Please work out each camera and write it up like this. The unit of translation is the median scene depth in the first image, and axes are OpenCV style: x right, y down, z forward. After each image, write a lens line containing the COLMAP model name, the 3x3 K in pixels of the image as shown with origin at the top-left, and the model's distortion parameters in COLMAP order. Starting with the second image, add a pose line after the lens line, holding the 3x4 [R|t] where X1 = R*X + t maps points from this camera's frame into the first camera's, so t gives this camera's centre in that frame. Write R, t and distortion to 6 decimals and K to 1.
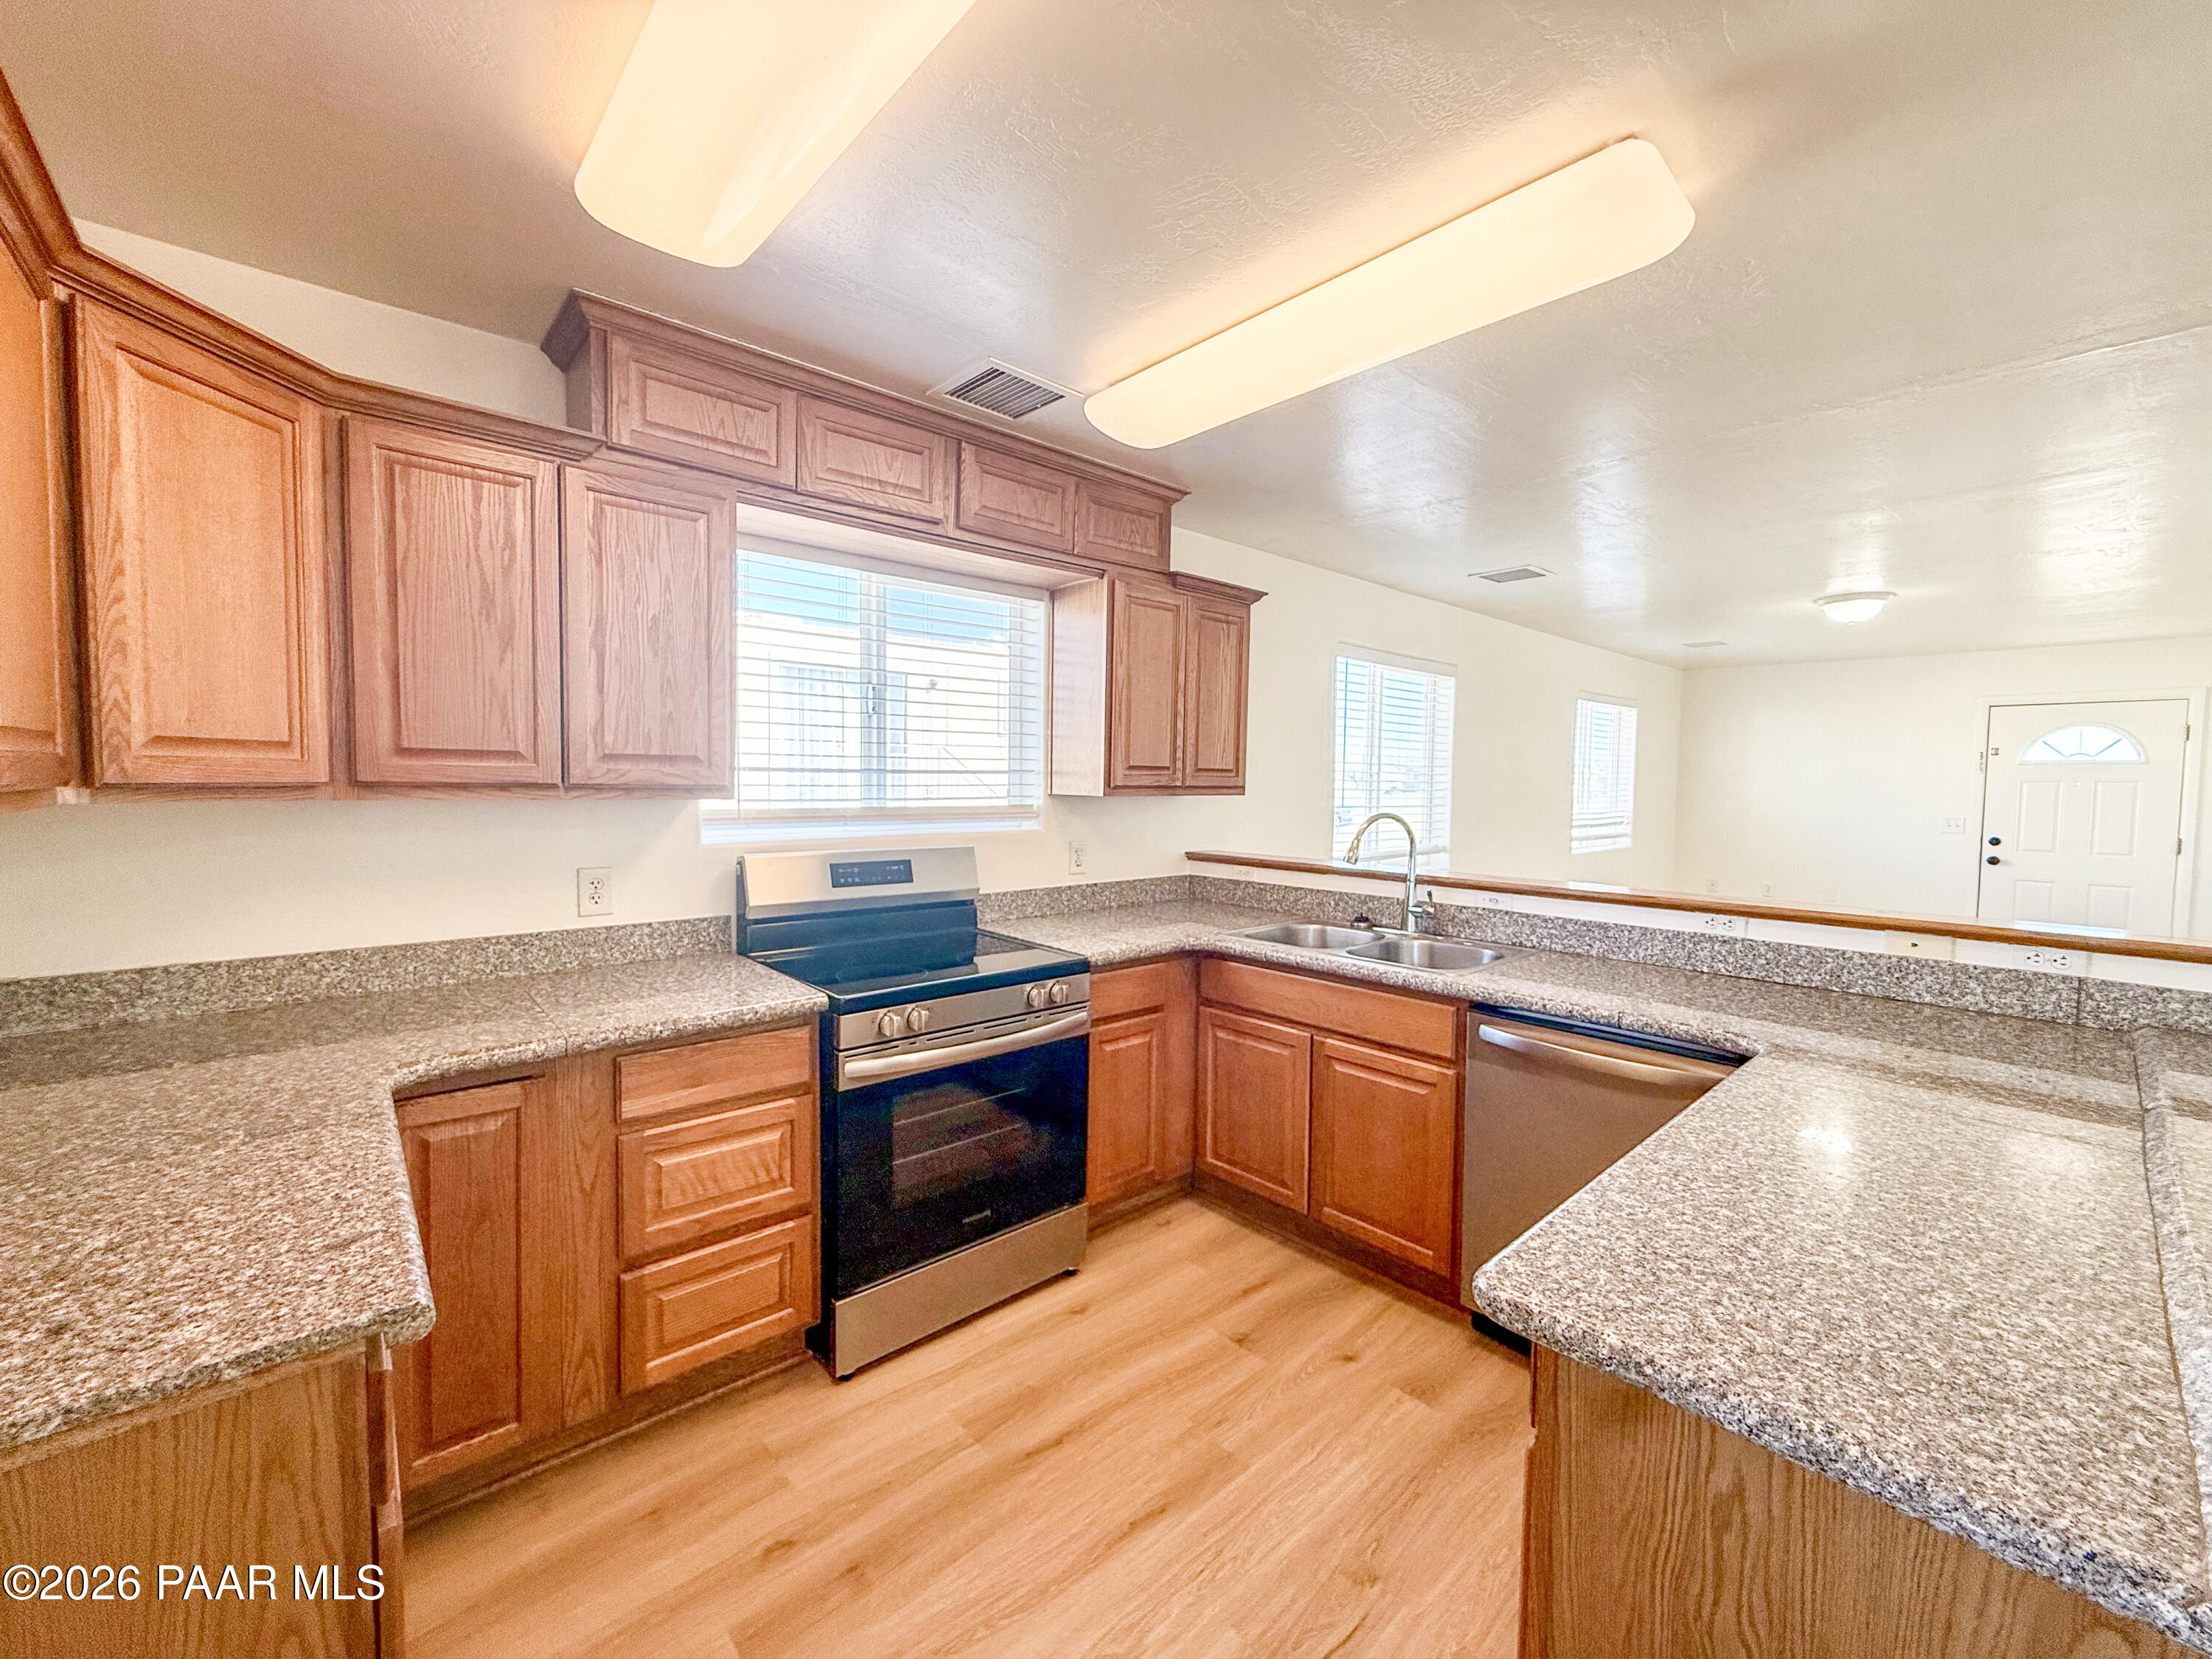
lens RADIAL K [[881.9, 0, 1109.1], [0, 881.9, 827.8], [0, 0, 1]] dist [-0.001595, 0.000738]
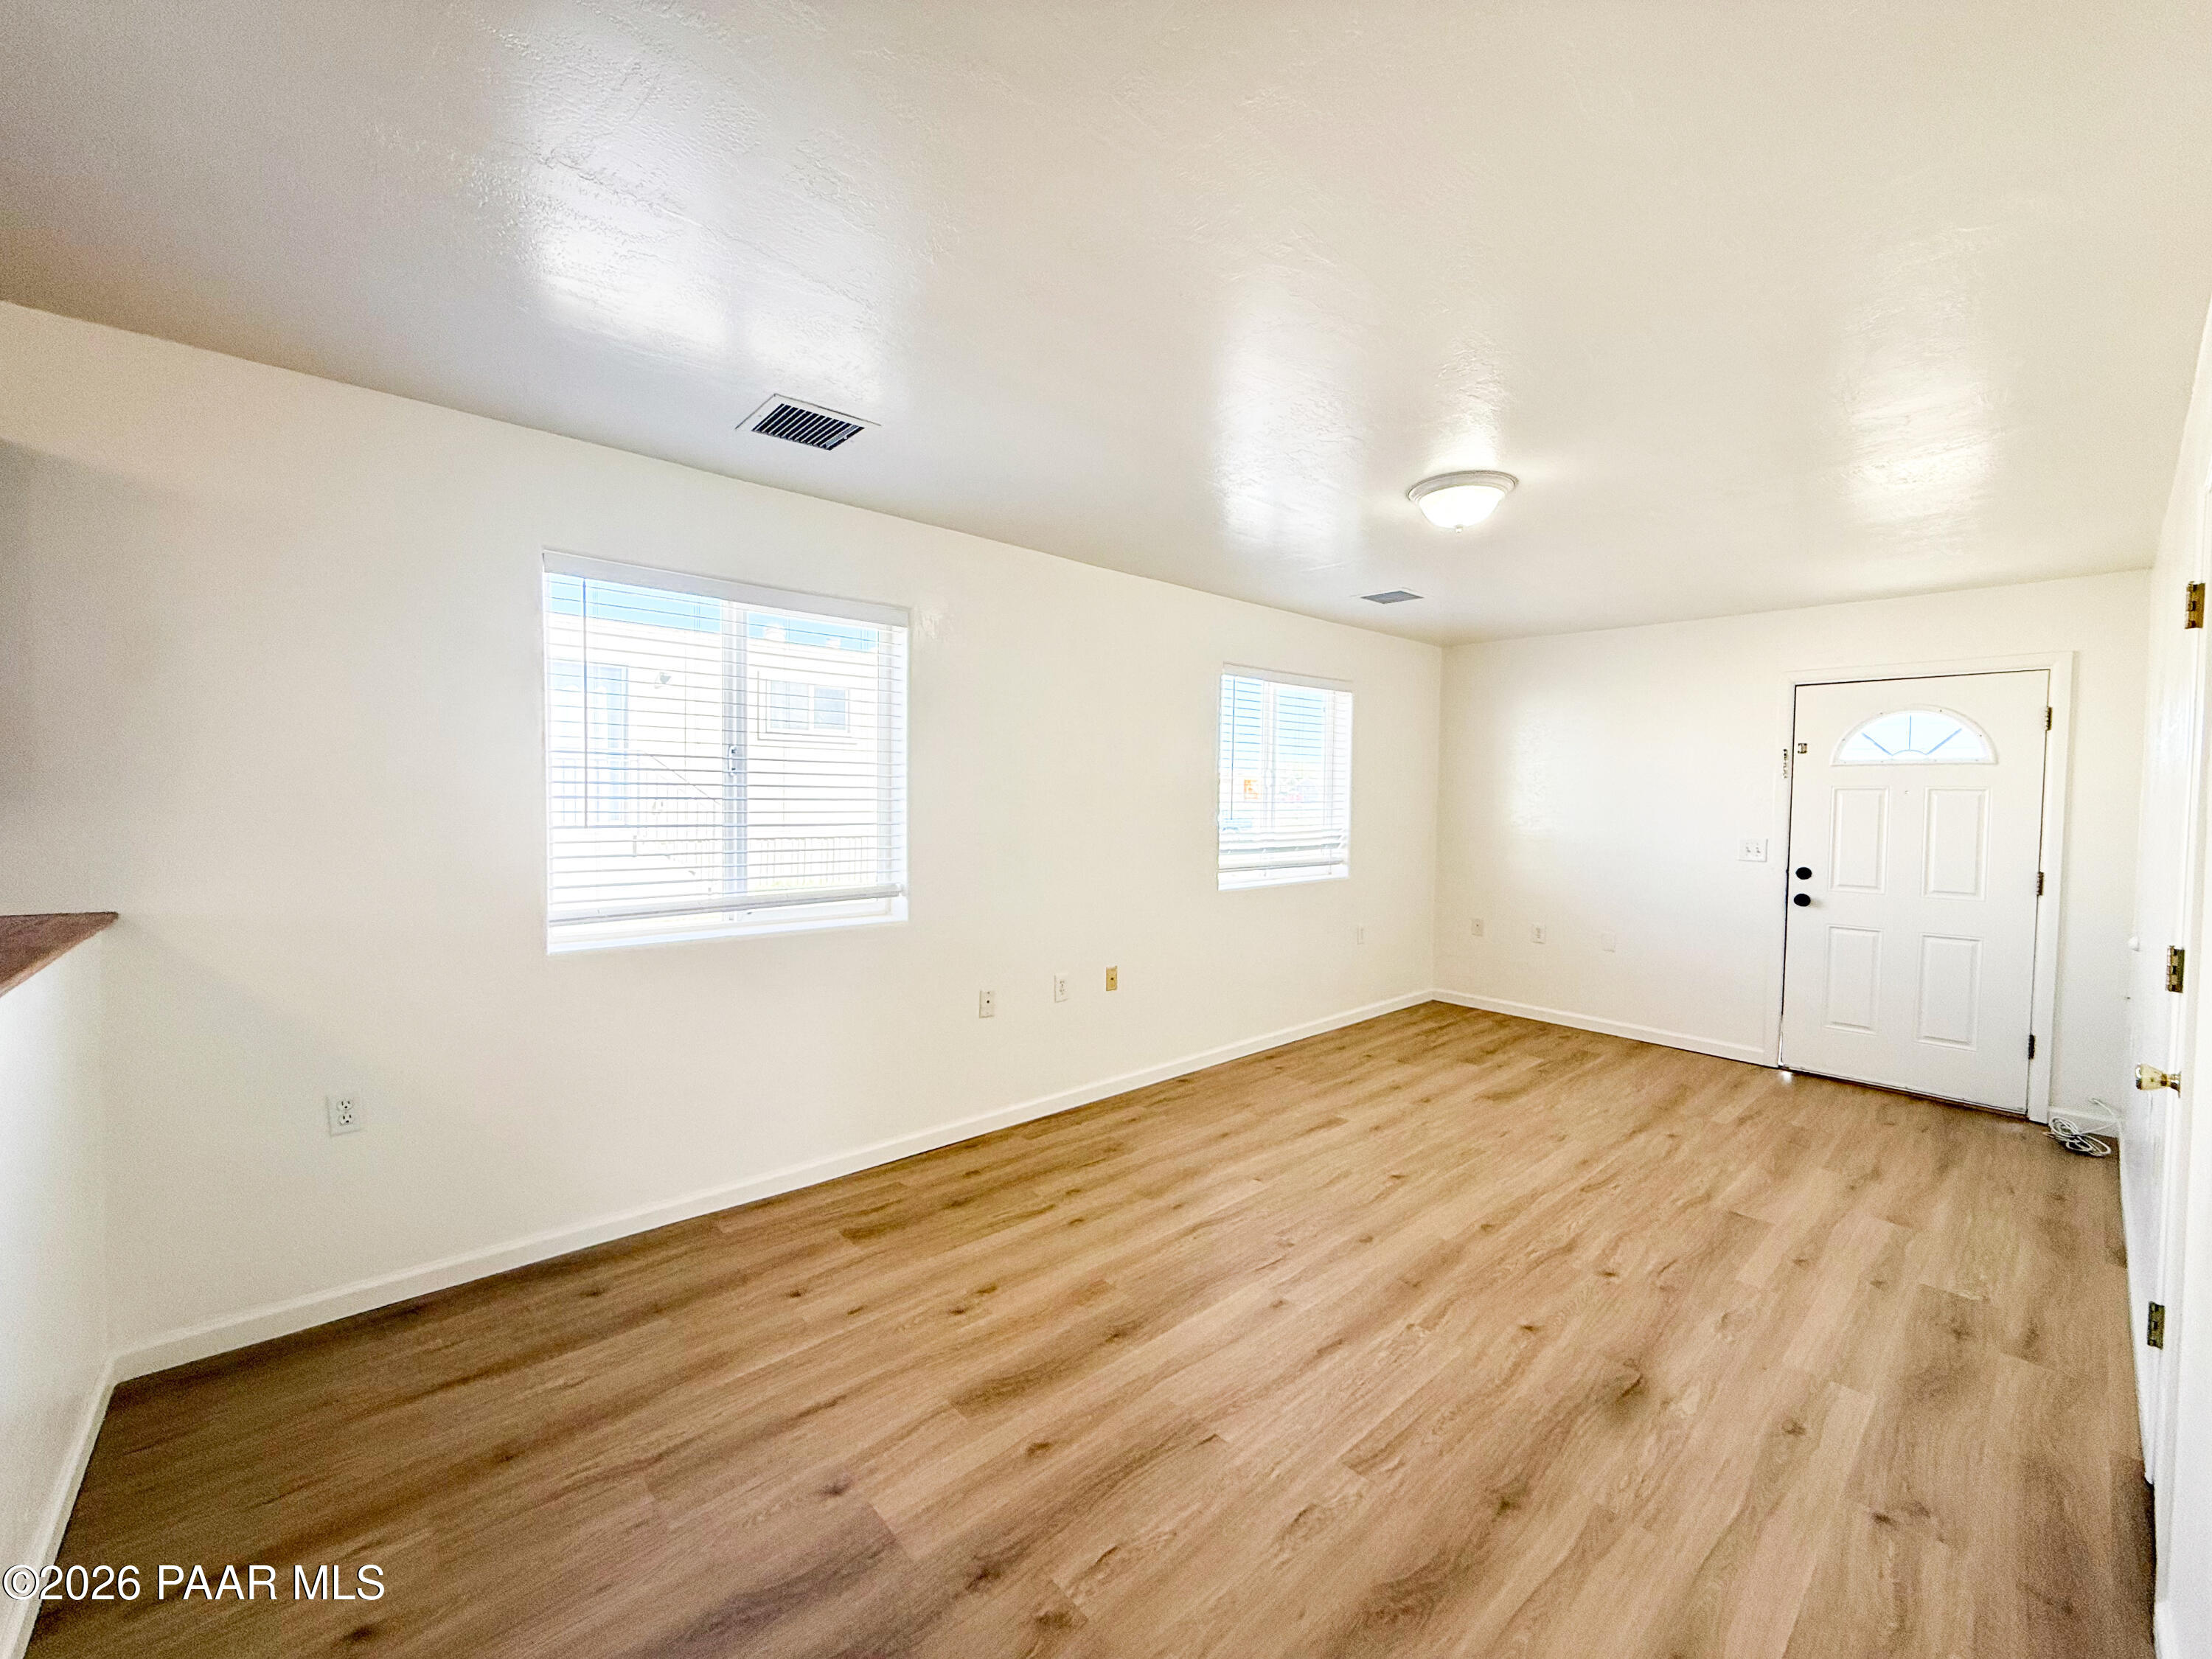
lens RADIAL K [[881.9, 0, 1103.9], [0, 881.9, 831.3], [0, 0, 1]] dist [-0.001595, 0.000738]
pose [[1.000000, 0.000599, 0.000203, 1.288723], [-0.000596, 0.999931, -0.011747, -0.028901], [-0.000210, 0.011747, 0.999931, 0.834870]]
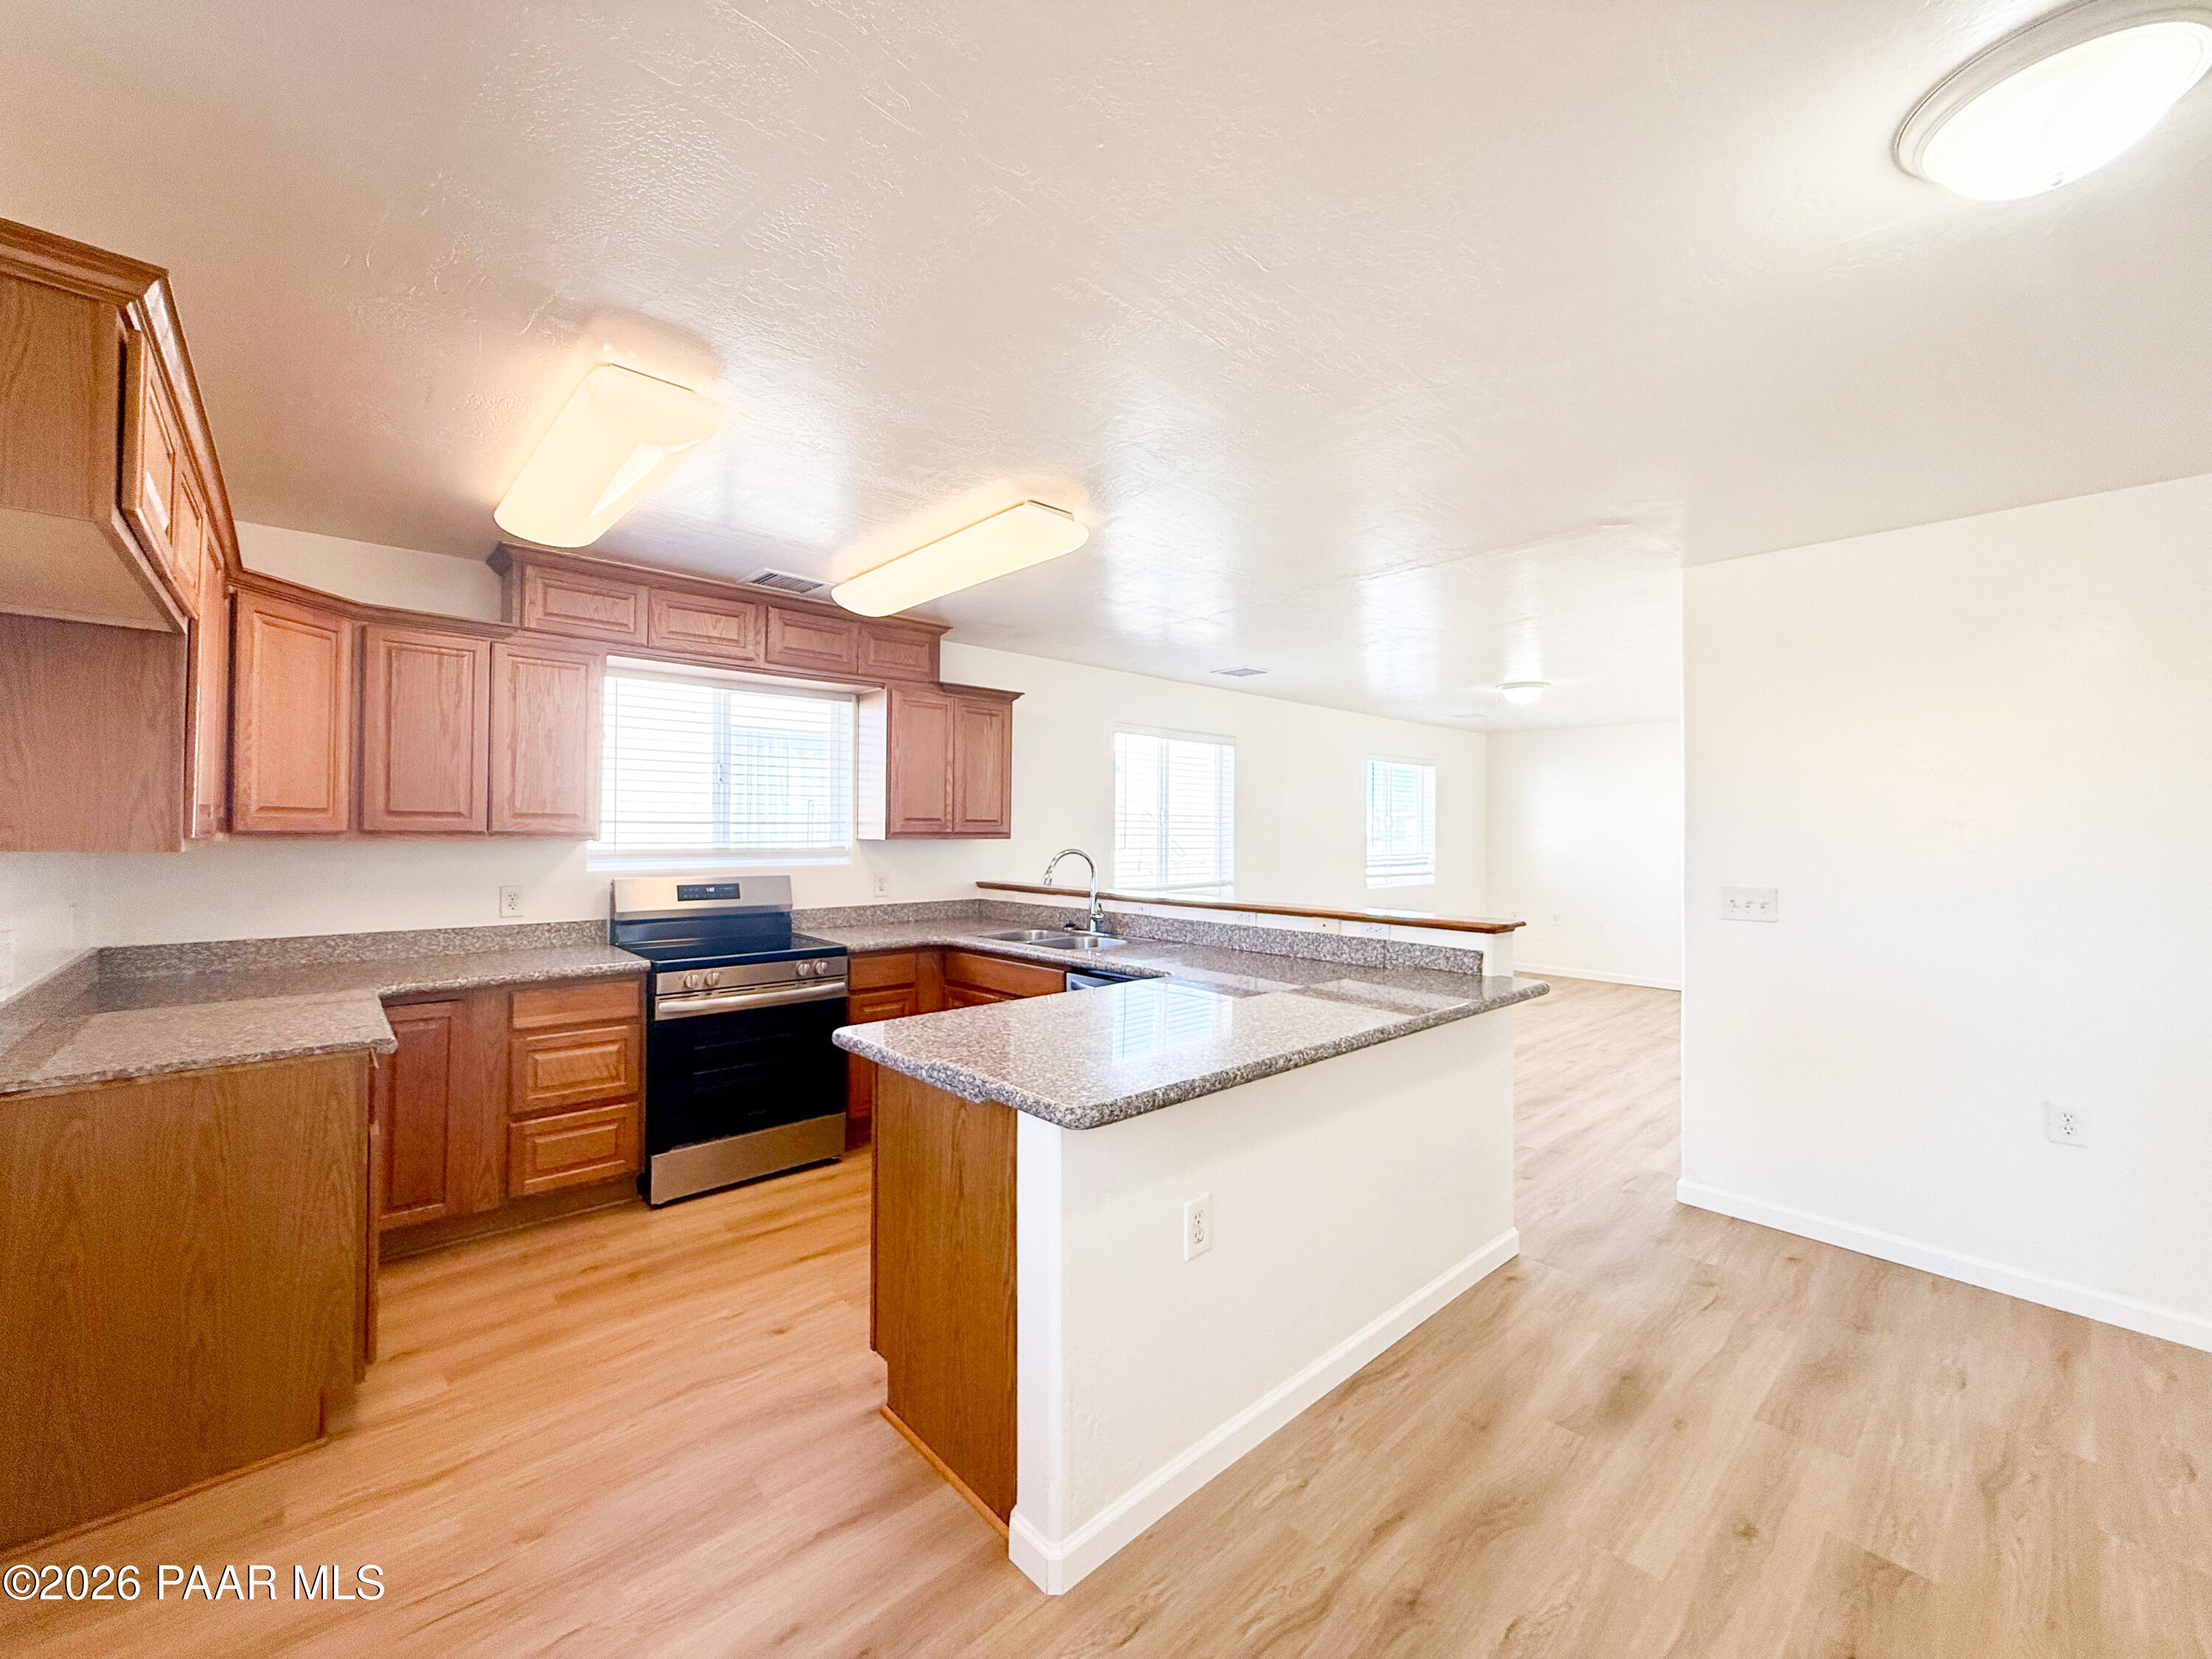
lens RADIAL K [[881.9, 0, 1110.0], [0, 881.9, 828.9], [0, 0, 1]] dist [-0.001595, 0.000738]
pose [[0.999881, -0.006132, 0.014160, 0.470939], [0.006924, 0.998374, -0.056583, 0.042320], [-0.013790, 0.056674, 0.998297, -0.598985]]
